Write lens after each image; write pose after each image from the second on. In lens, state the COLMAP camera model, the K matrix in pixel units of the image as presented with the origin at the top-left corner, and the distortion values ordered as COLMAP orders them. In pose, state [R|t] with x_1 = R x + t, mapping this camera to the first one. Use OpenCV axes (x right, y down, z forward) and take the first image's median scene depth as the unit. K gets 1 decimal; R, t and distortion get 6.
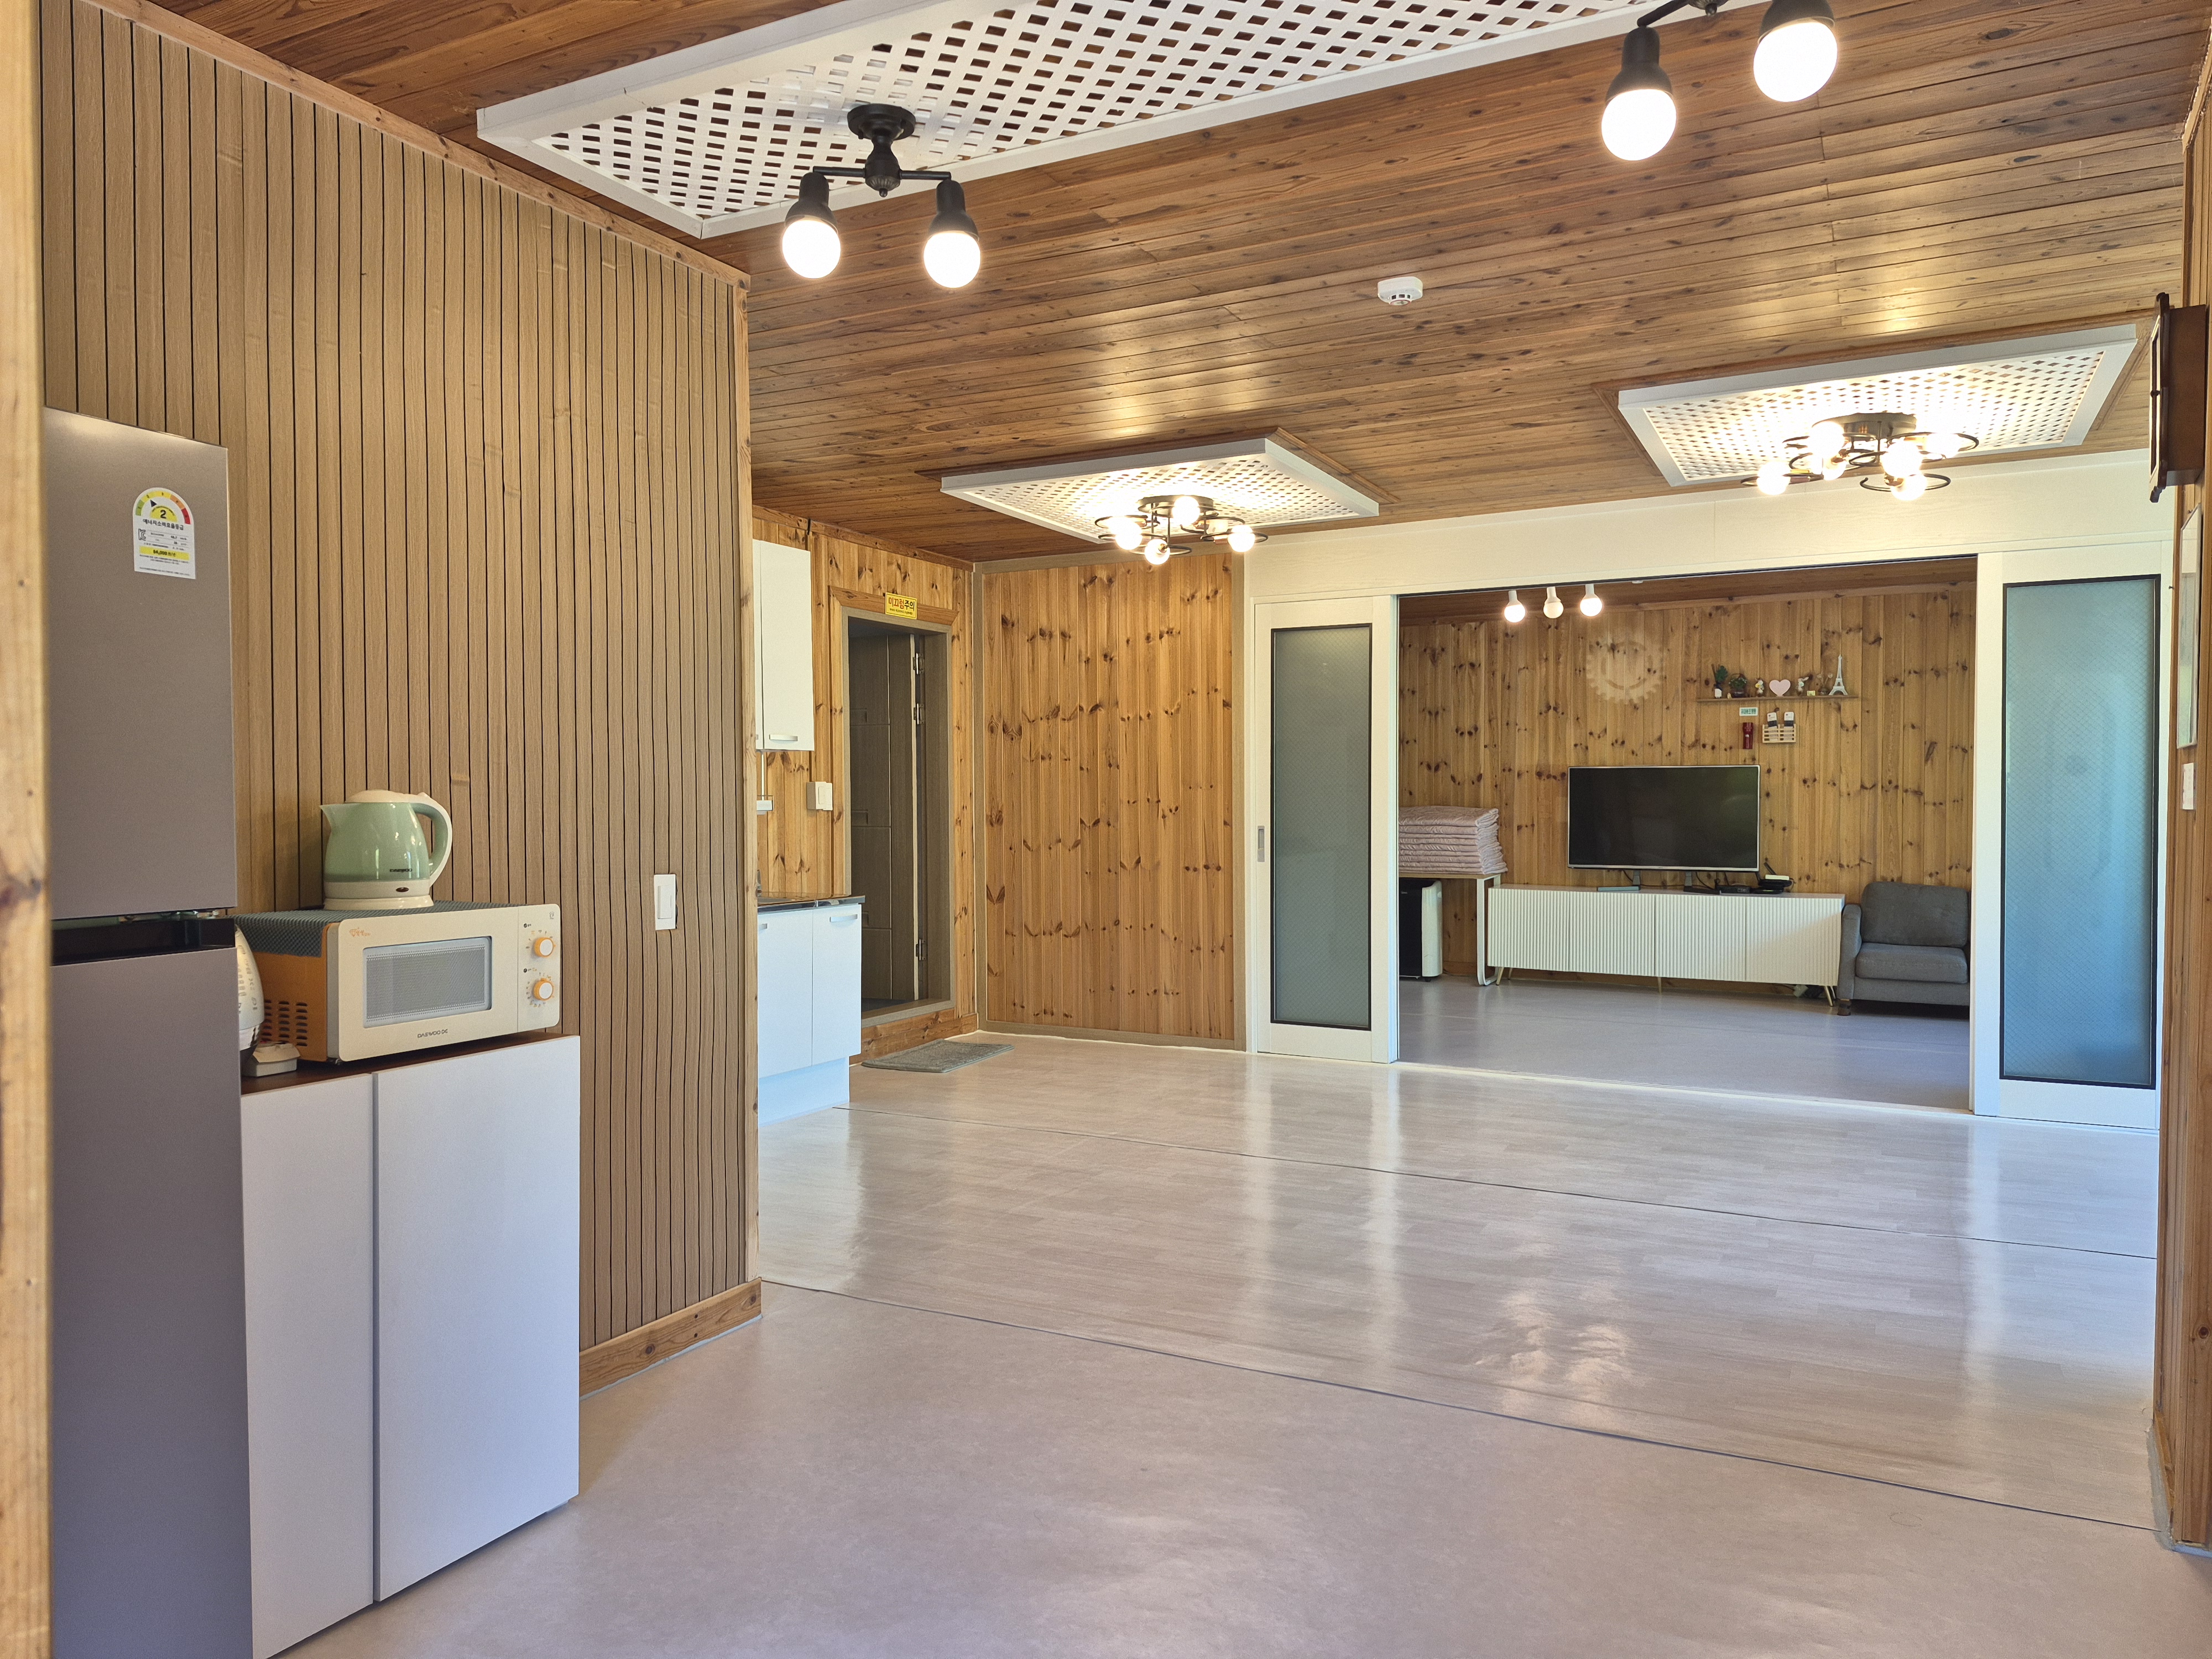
lens RADIAL K [[1520.7, 0, 1106.4], [0, 1520.7, 822.2], [0, 0, 1]] dist [0.063709, -0.000172]
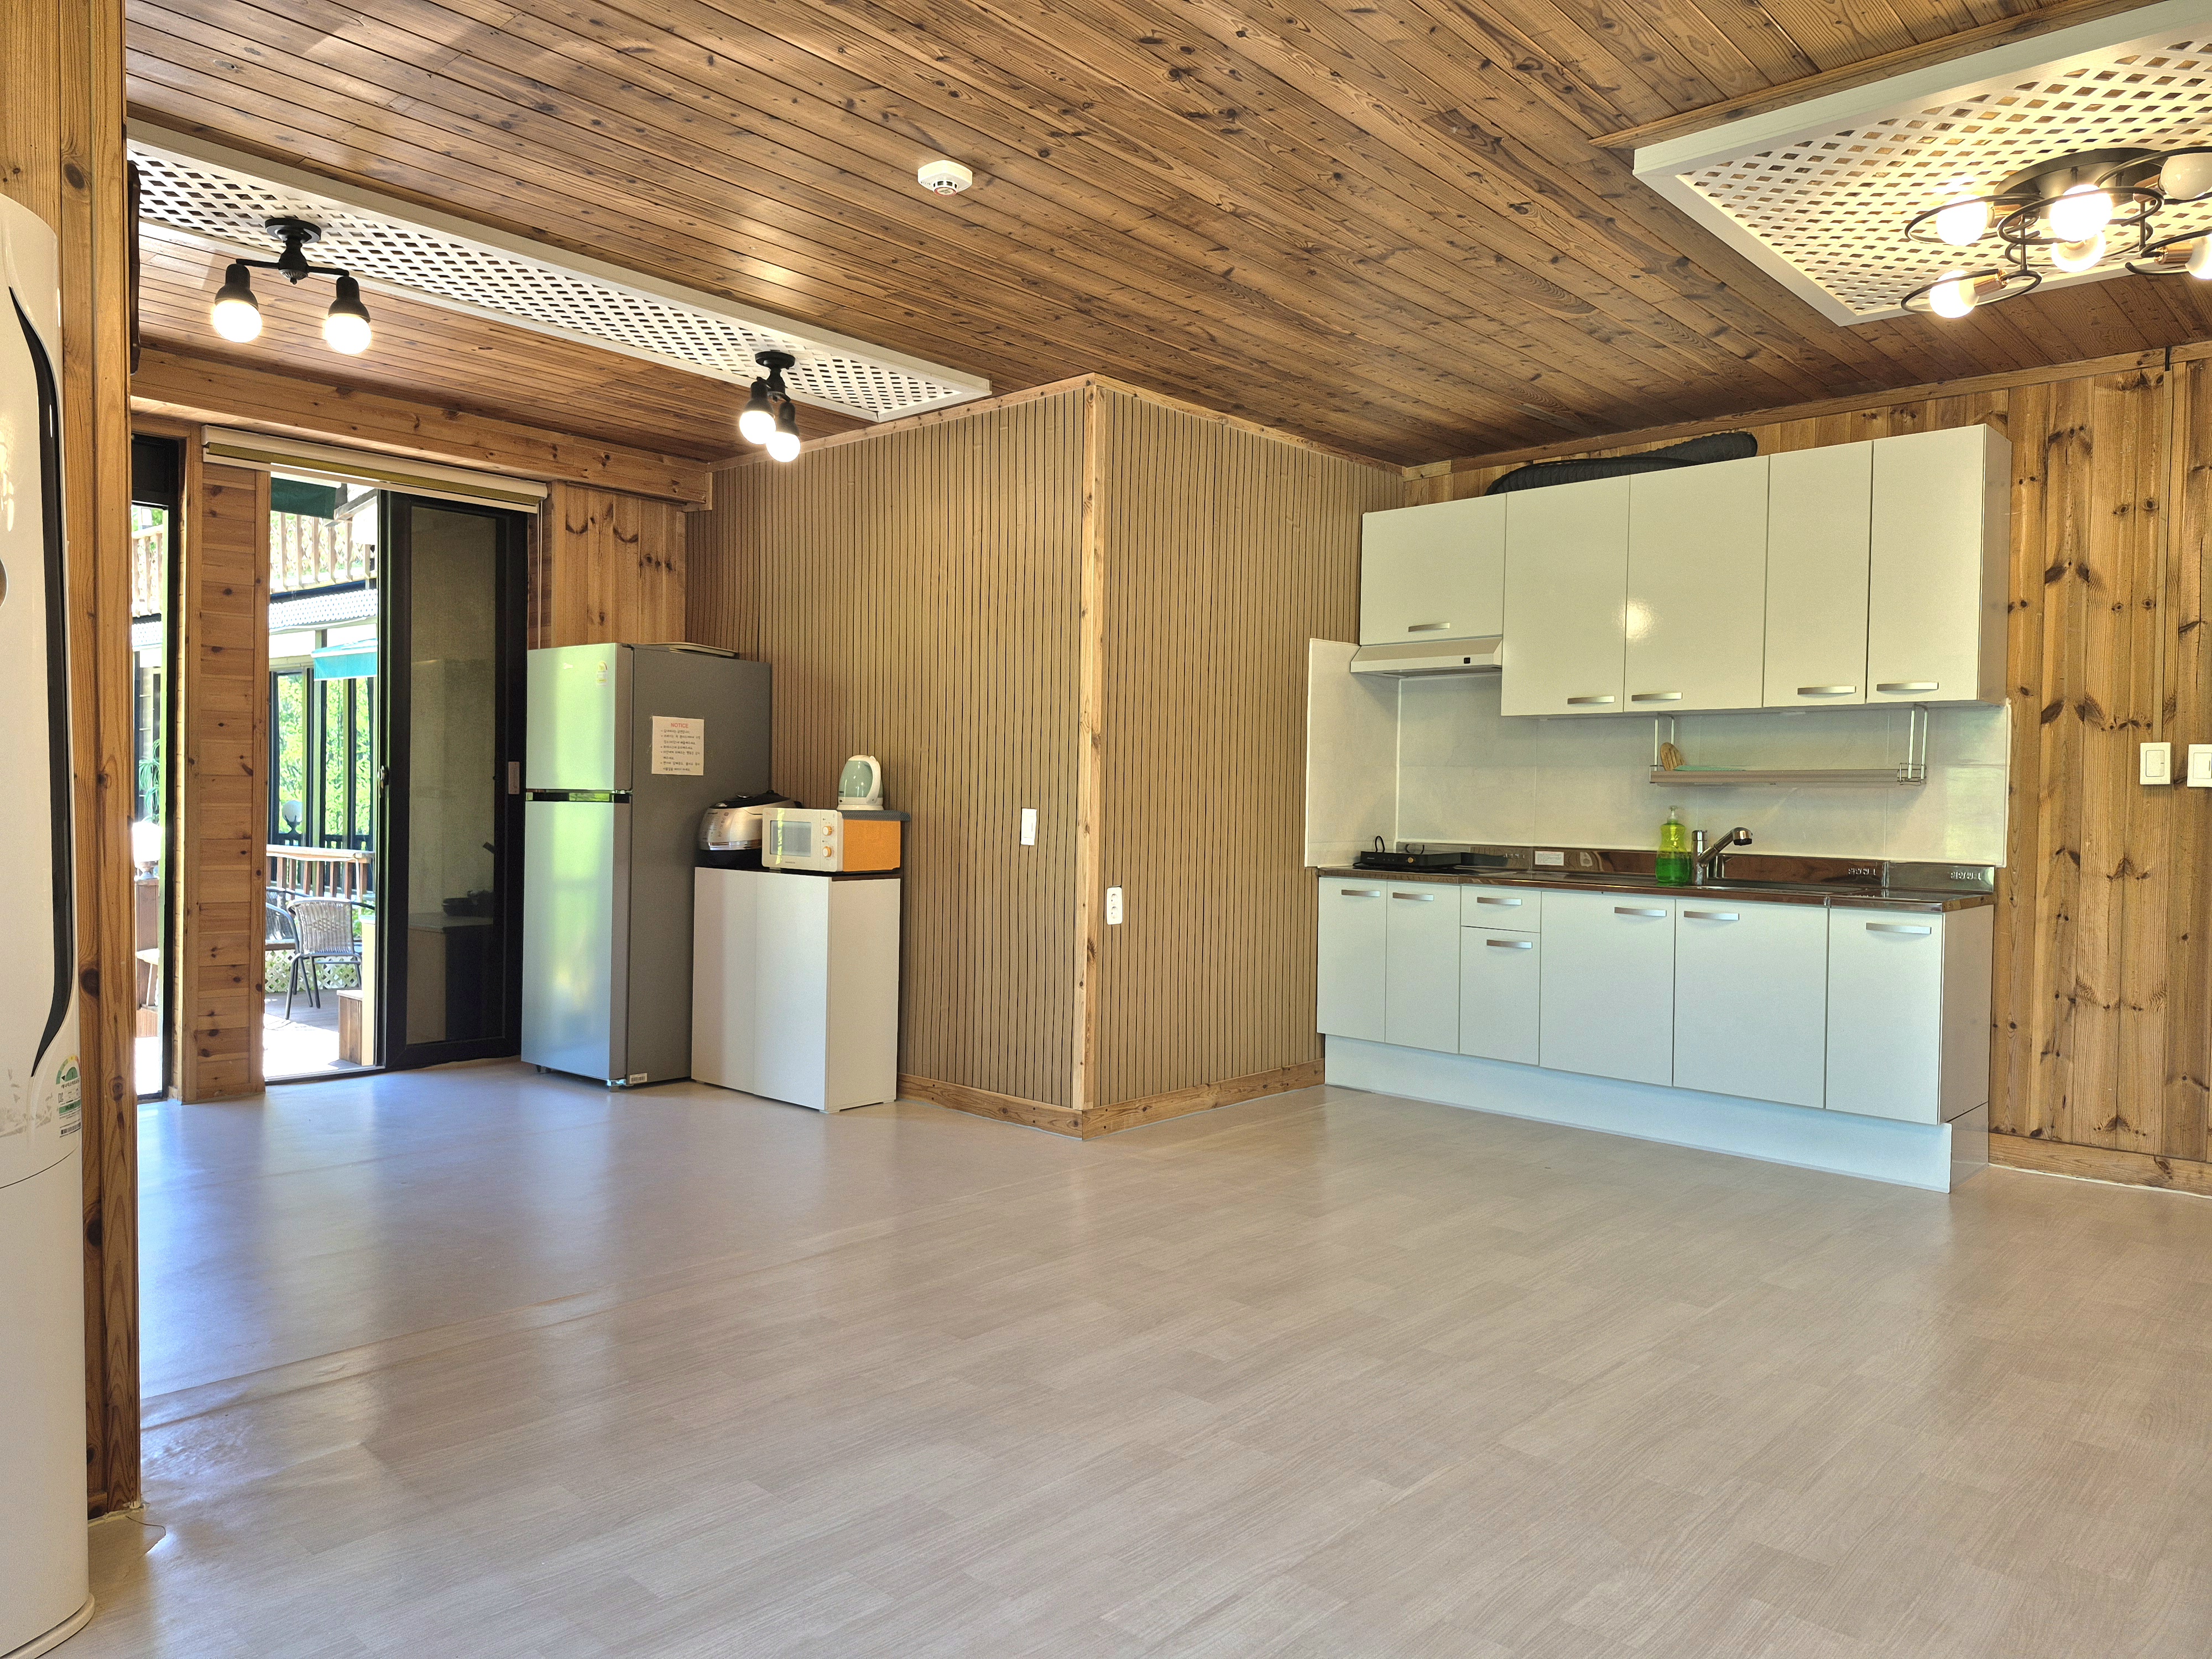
lens RADIAL K [[1520.7, 0, 1106.7], [0, 1520.7, 821.5], [0, 0, 1]] dist [0.063709, -0.000172]
pose [[-0.254459, 0.021055, -0.966854, 1.039141], [-0.027859, 0.999188, 0.029091, 0.001418], [0.966682, 0.034338, -0.253666, 1.323103]]
